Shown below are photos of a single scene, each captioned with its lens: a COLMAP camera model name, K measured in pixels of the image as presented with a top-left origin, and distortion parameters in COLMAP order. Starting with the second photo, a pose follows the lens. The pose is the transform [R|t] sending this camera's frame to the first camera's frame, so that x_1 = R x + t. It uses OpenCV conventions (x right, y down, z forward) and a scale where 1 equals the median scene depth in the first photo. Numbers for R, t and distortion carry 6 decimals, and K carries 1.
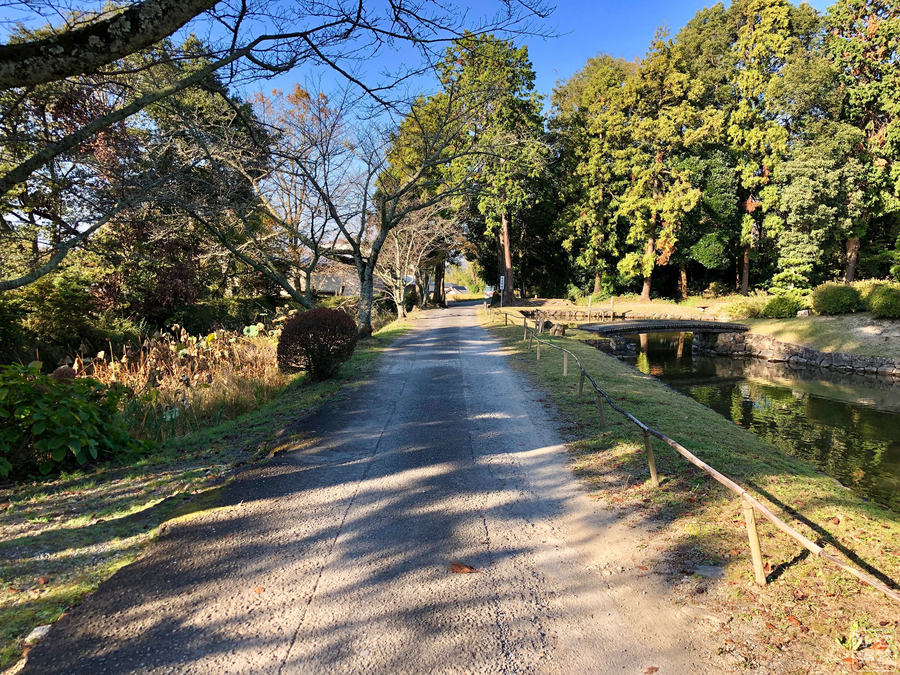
lens RADIAL K [[725.8, 0, 457.1], [0, 725.8, 338.5], [0, 0, 1]] dist [0.009423, 0.006170]
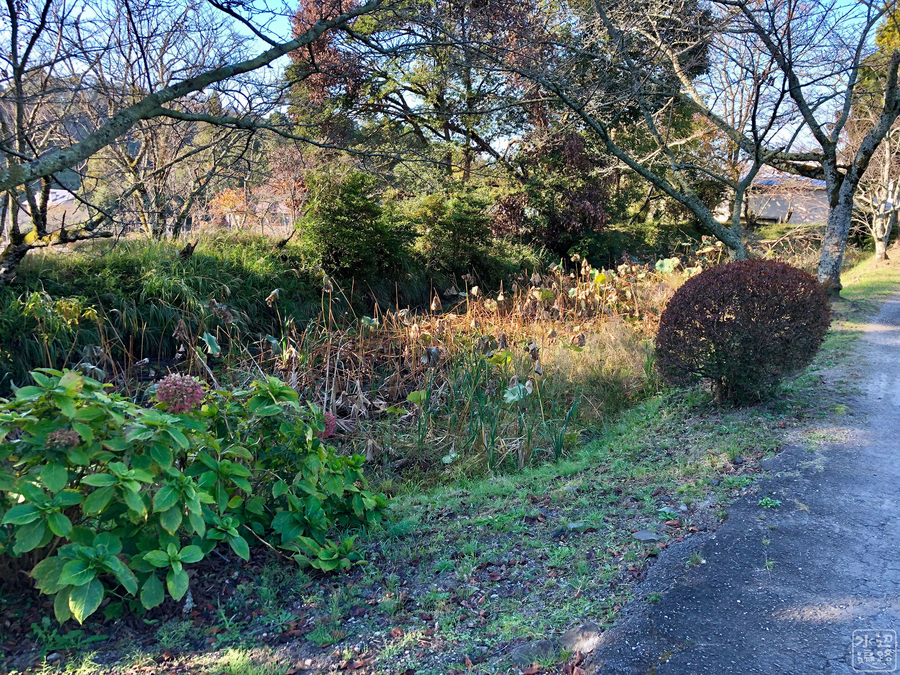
lens RADIAL K [[725.8, 0, 457.1], [0, 725.8, 338.5], [0, 0, 1]] dist [0.009423, 0.006170]
pose [[0.838110, 0.110791, -0.534132, -0.031177], [-0.055016, 0.991333, 0.119299, -0.013133], [0.542720, -0.070600, 0.836941, 0.170824]]
